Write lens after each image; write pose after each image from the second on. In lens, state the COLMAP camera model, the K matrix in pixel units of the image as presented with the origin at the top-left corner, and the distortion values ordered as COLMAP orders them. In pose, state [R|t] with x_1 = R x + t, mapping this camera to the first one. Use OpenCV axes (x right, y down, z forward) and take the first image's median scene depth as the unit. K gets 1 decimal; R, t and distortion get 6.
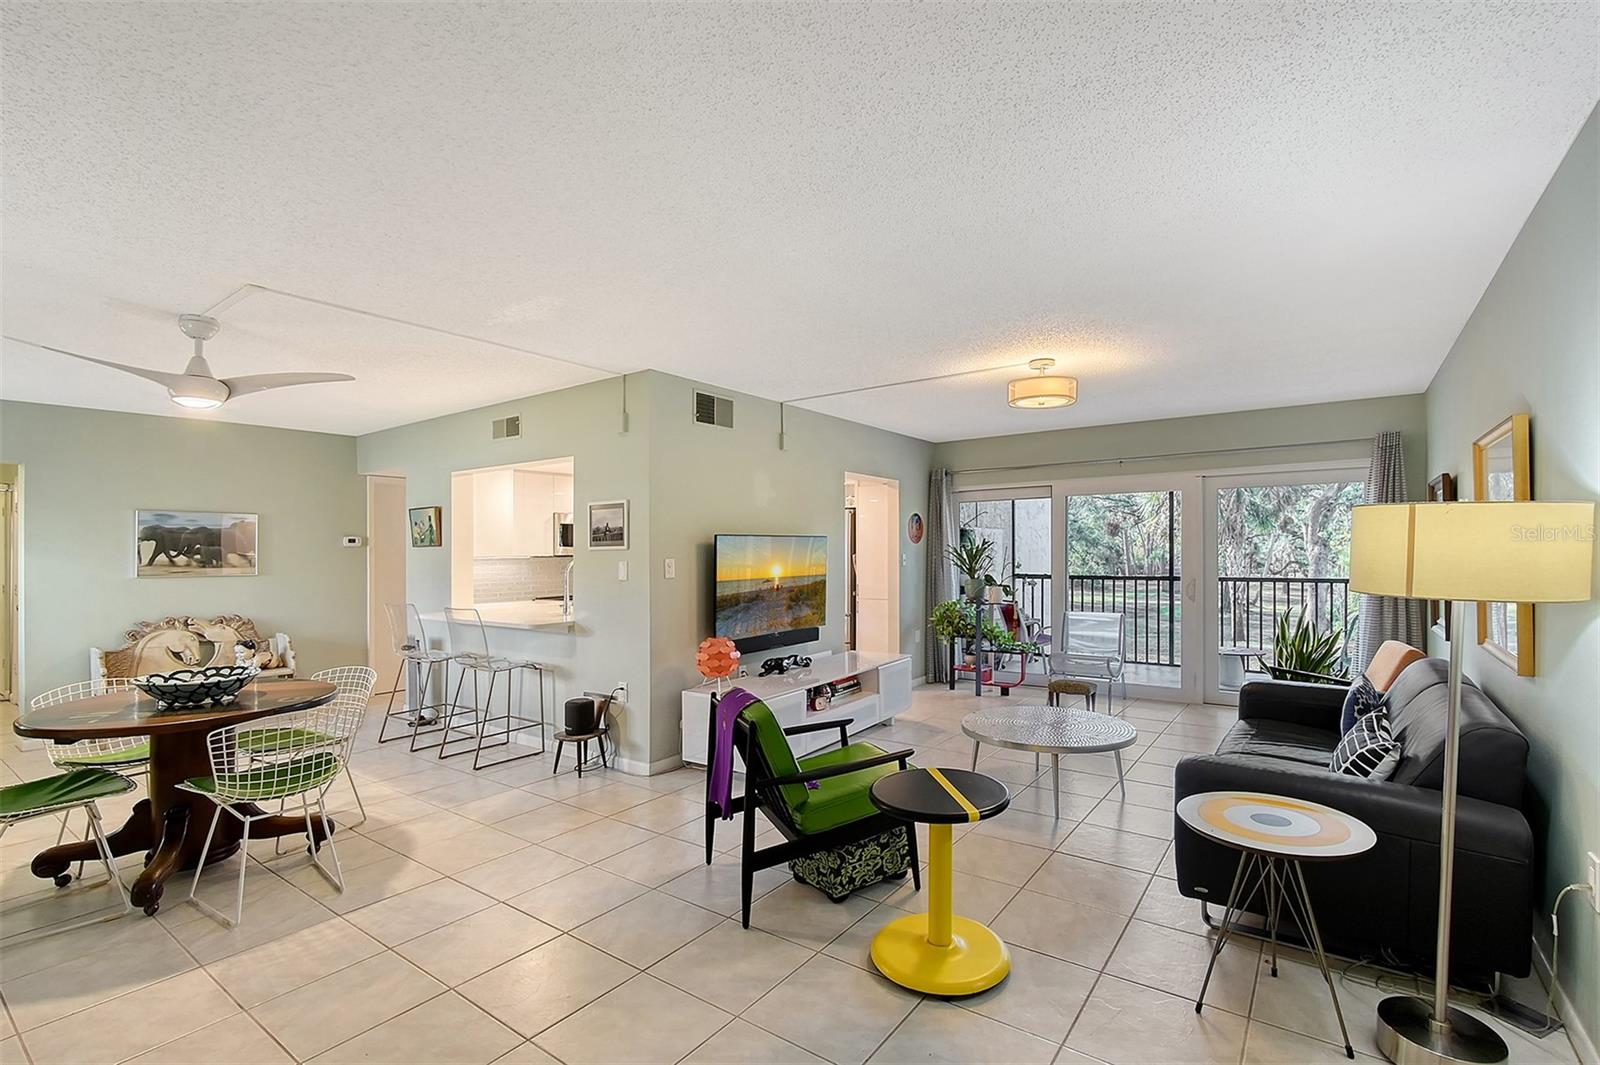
lens RADIAL K [[718.9, 0, 824.5], [0, 718.9, 555.2], [0, 0, 1]] dist [0.006576, -0.010458]
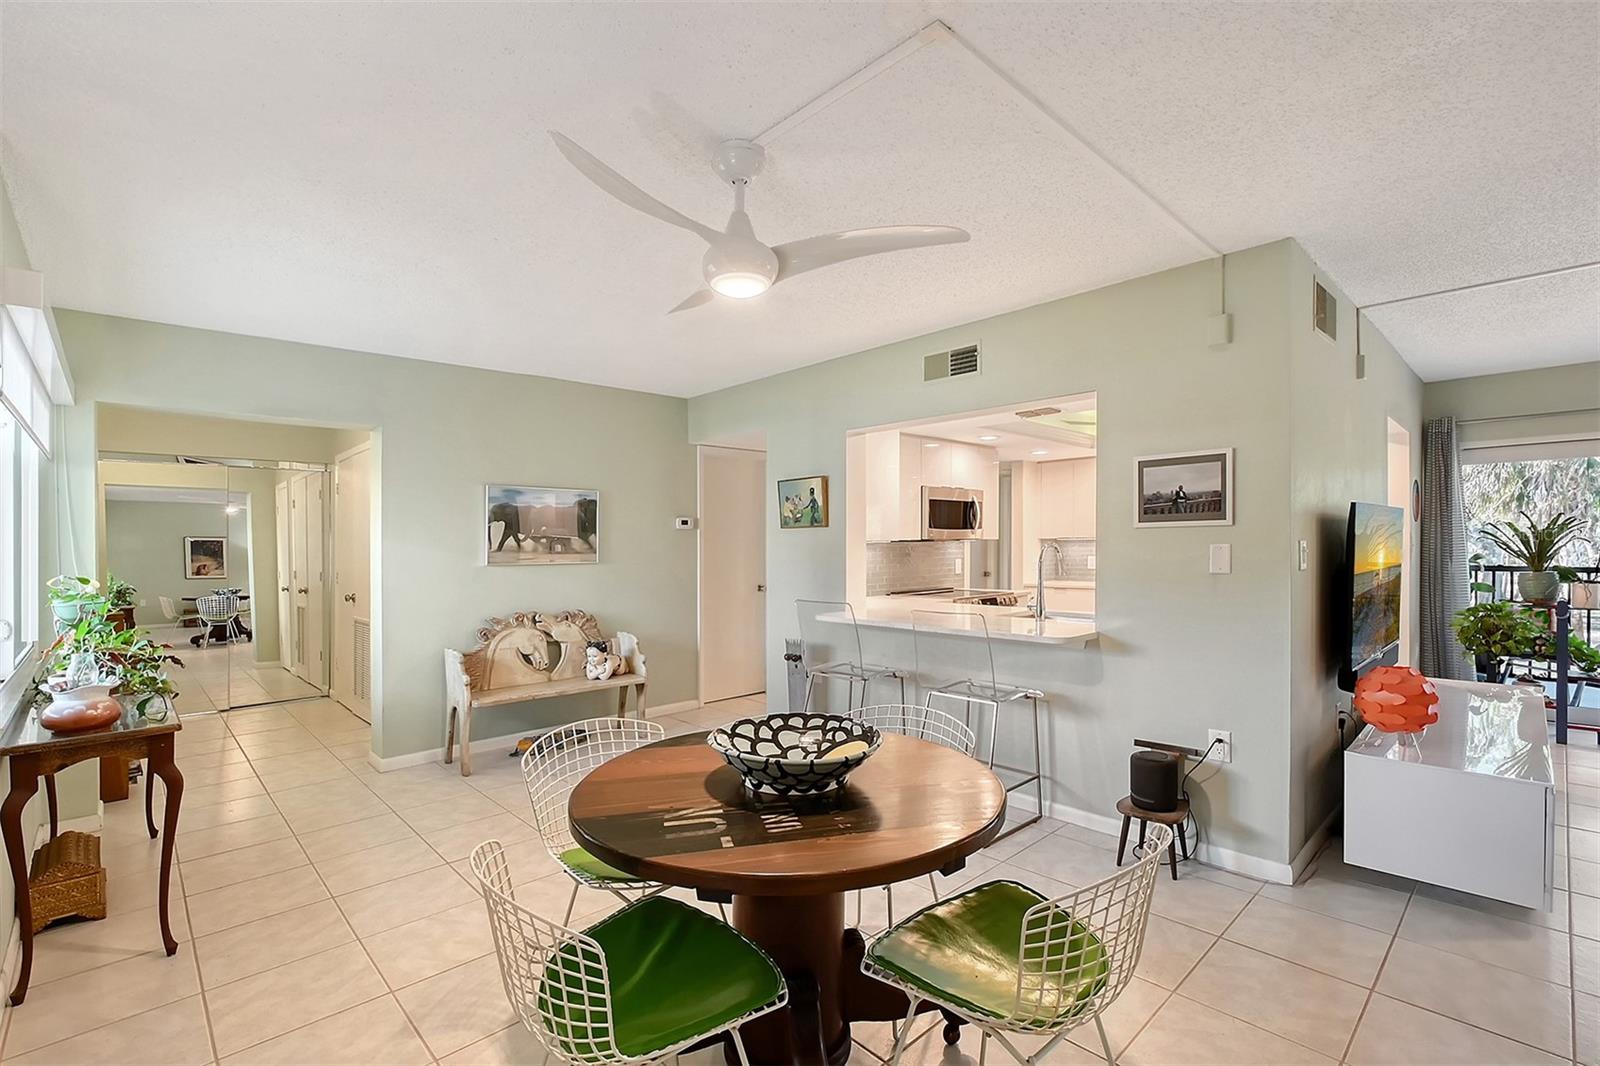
lens RADIAL K [[722.6, 0, 818.4], [0, 722.6, 547.8], [0, 0, 1]] dist [-0.001433, -0.000308]
pose [[0.982618, 0.000048, -0.185641, -0.412192], [0.000949, 0.999986, 0.005284, 0.006543], [0.185639, -0.005369, 0.982603, 0.236279]]
